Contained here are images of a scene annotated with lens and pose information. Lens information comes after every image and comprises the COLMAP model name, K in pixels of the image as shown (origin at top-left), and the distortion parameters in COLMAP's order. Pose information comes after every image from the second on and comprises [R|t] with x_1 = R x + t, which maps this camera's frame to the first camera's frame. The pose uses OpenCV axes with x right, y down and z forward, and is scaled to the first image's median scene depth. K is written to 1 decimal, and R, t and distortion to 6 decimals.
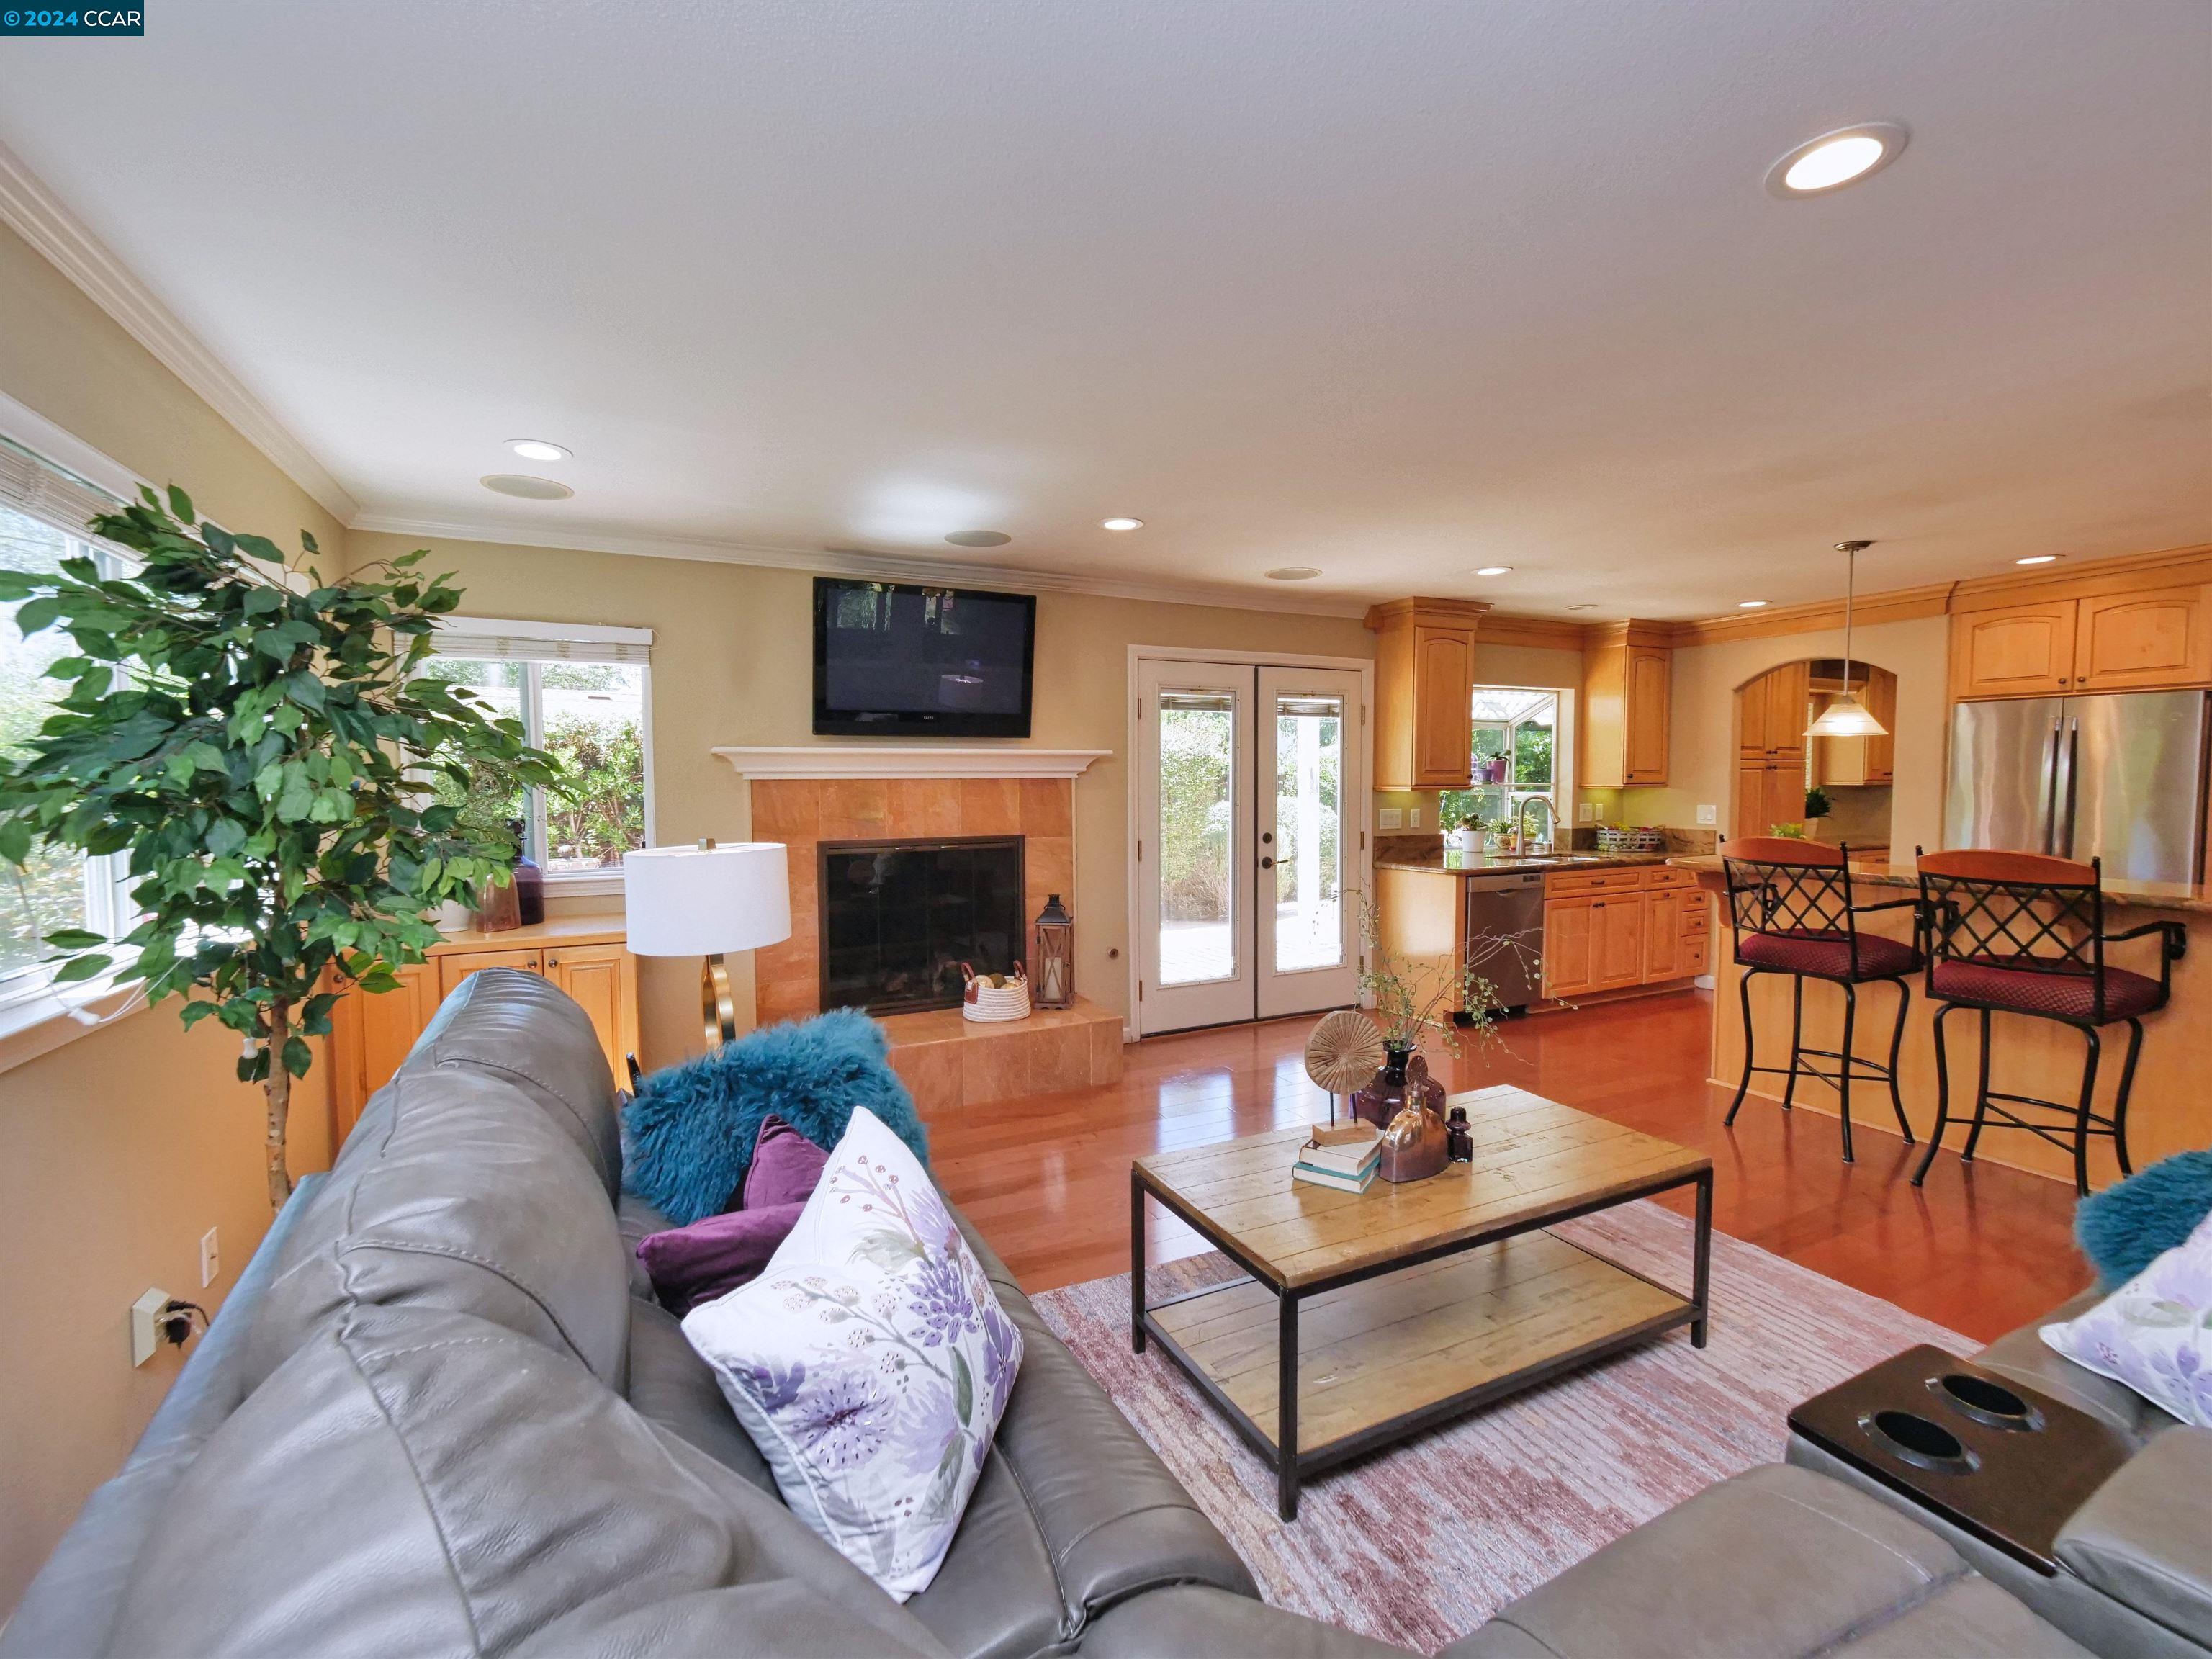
lens RADIAL K [[943.2, 0, 1091.1], [0, 943.2, 826.2], [0, 0, 1]] dist [-0.005974, 0.002180]
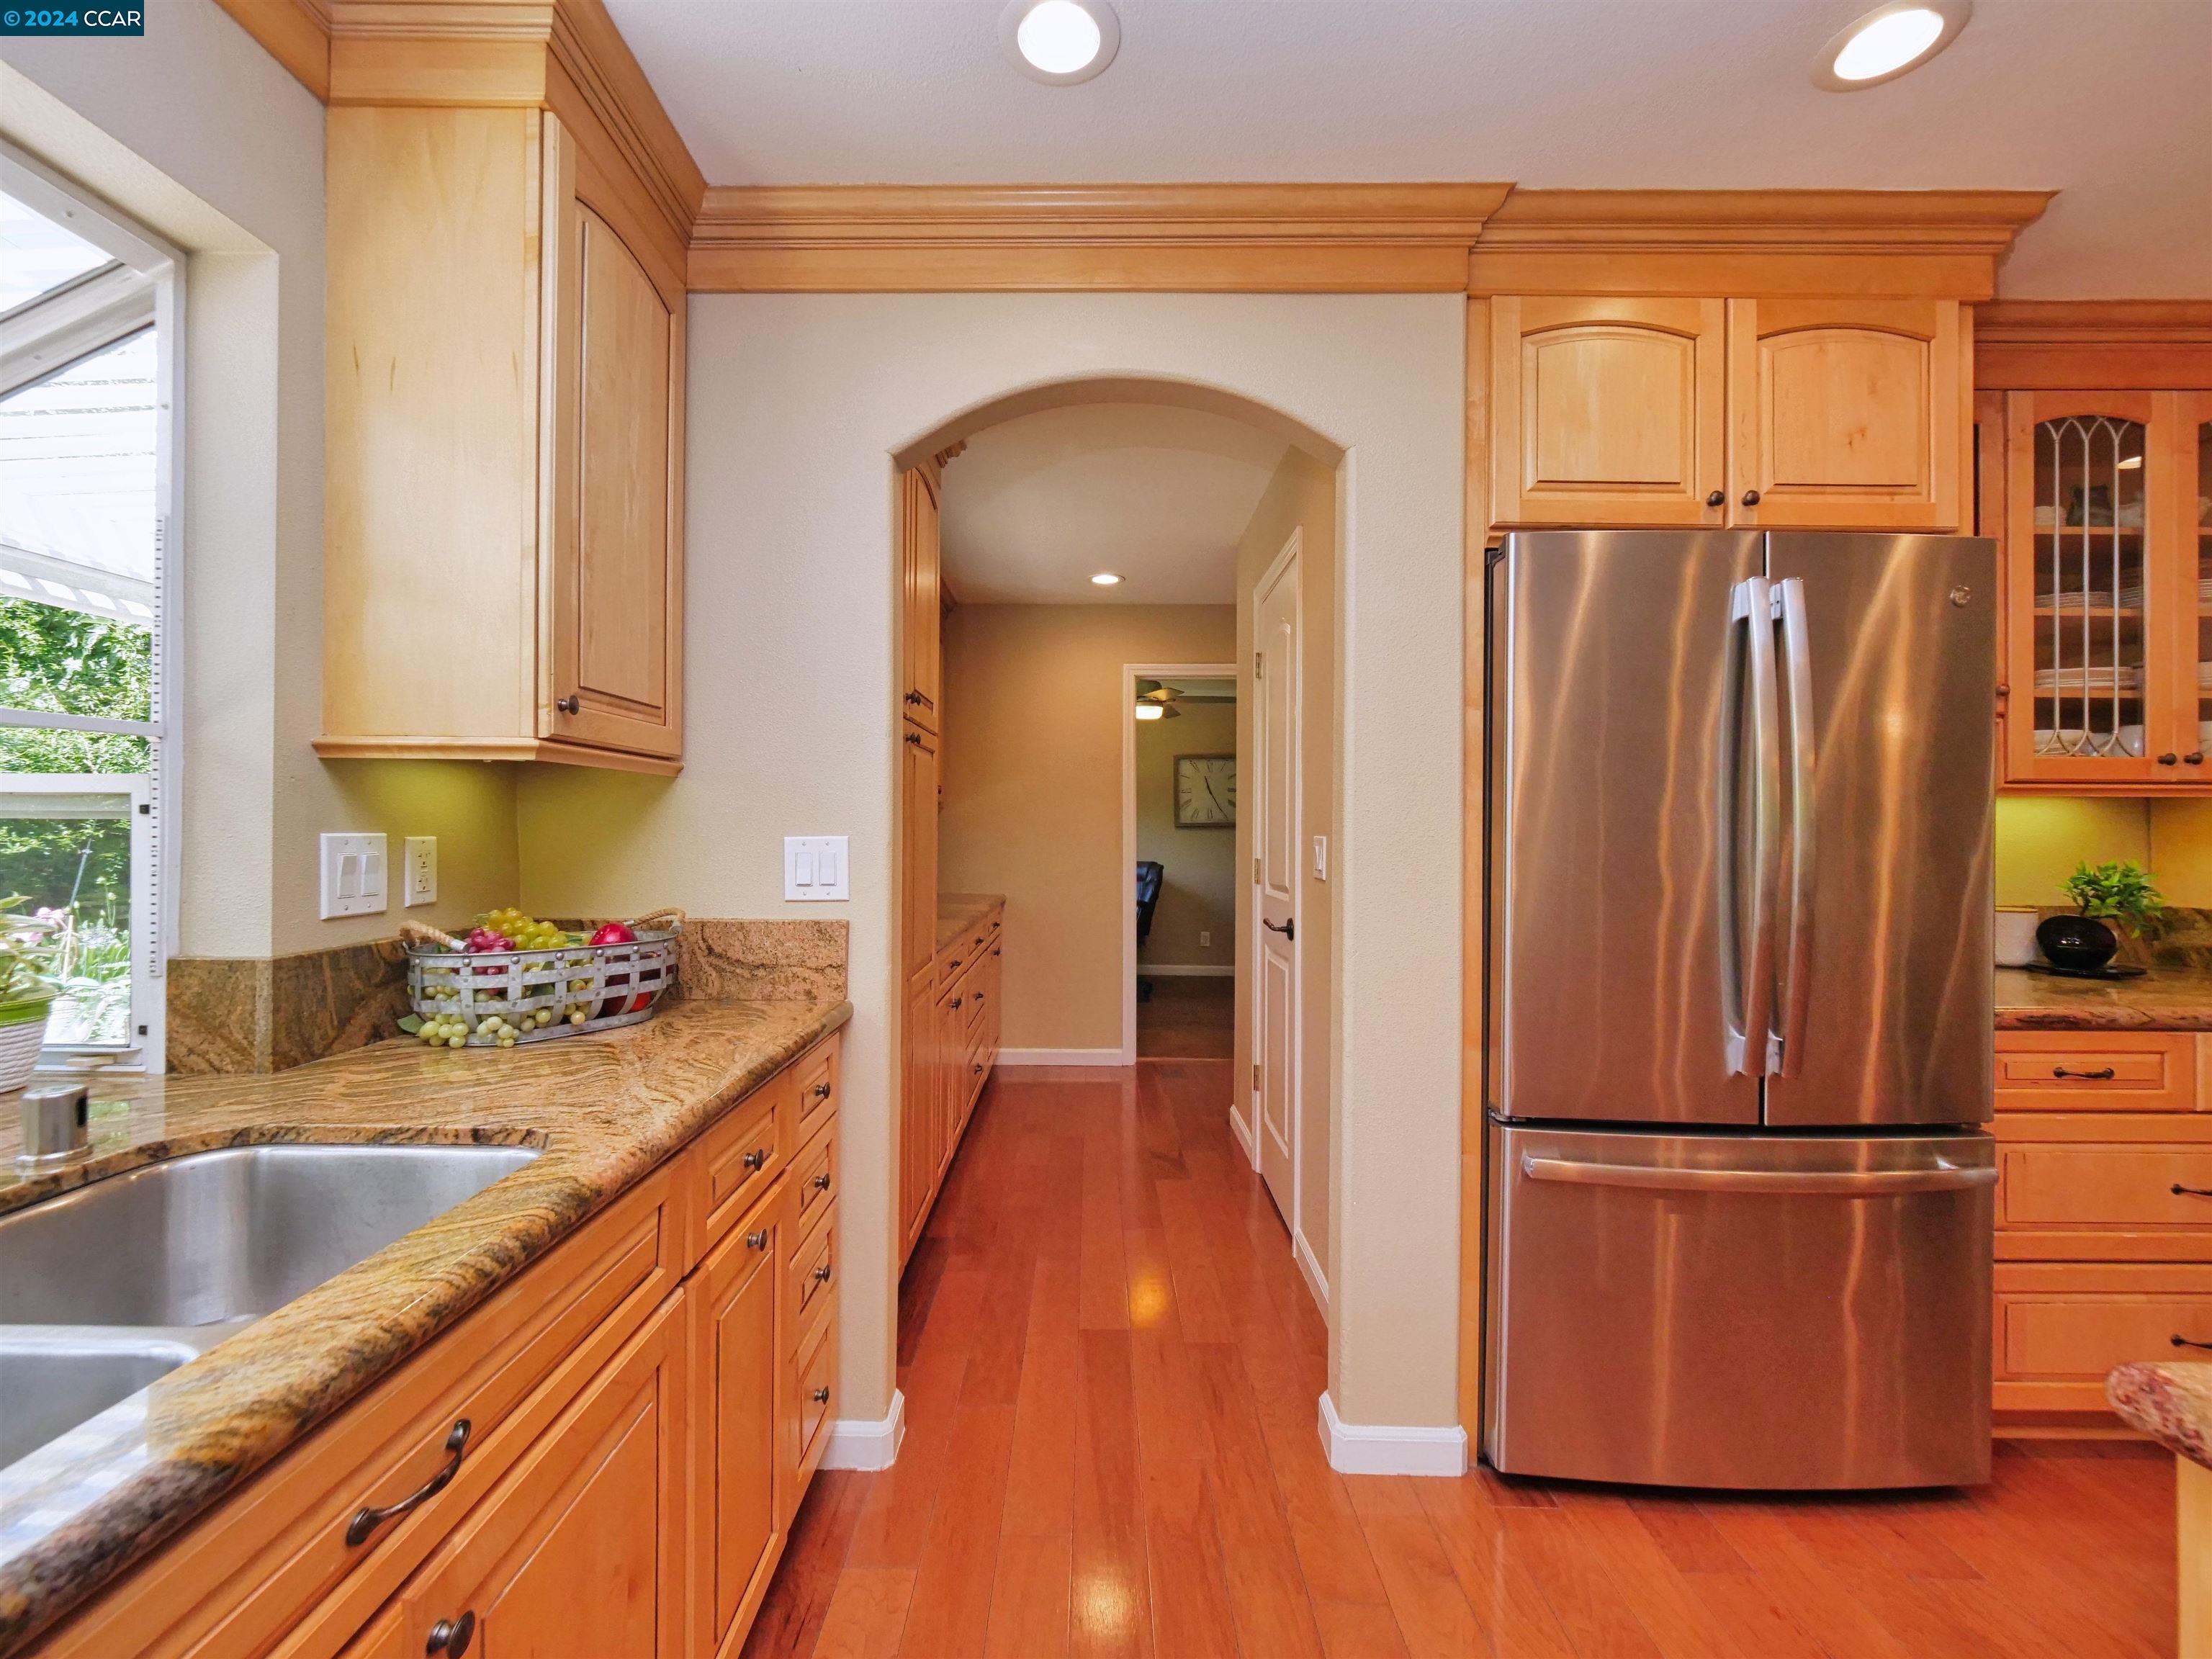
lens RADIAL K [[943.2, 0, 1081.1], [0, 943.2, 825.0], [0, 0, 1]] dist [-0.005974, 0.002180]
pose [[0.448948, 0.012973, 0.893464, 0.574874], [0.036493, 0.998794, -0.032839, -0.018054], [-0.892812, 0.047348, 0.447933, 1.064641]]
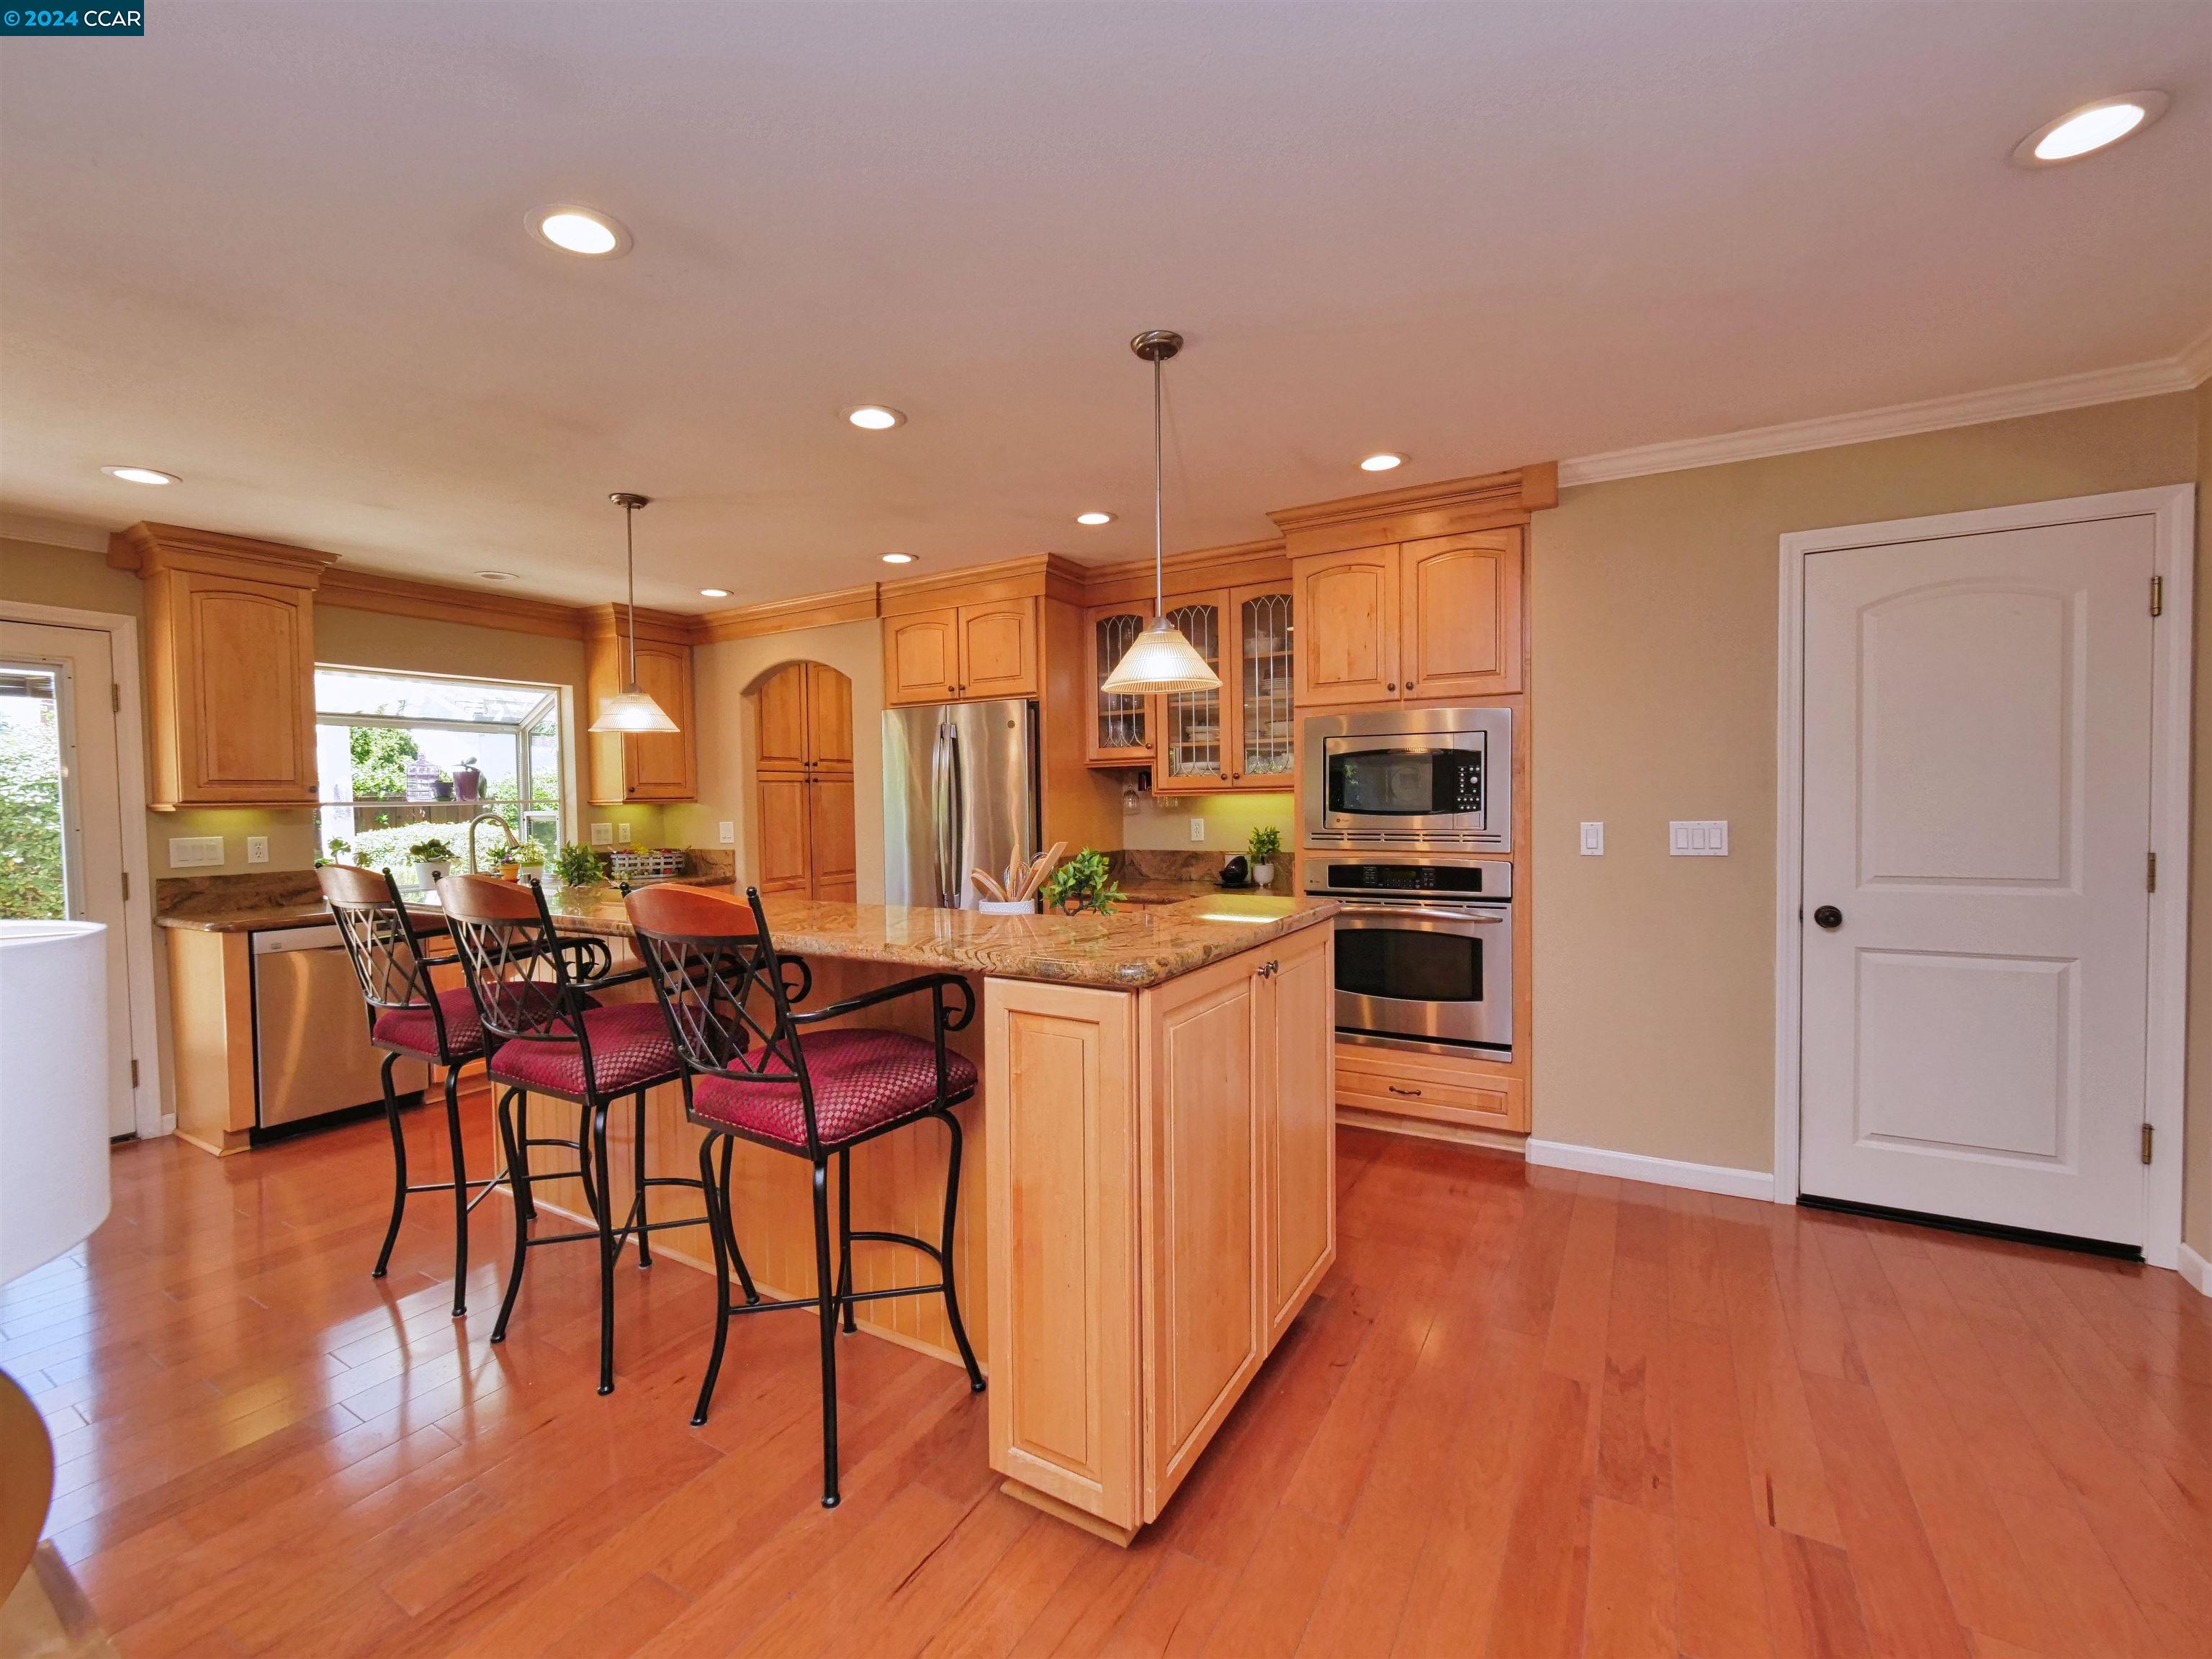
lens RADIAL K [[943.2, 0, 1083.1], [0, 943.2, 824.3], [0, 0, 1]] dist [-0.005974, 0.002180]
pose [[0.840078, -0.022694, 0.541991, 0.608373], [0.038830, 0.999077, -0.018353, 0.012220], [-0.541075, 0.036464, 0.840184, 0.094319]]
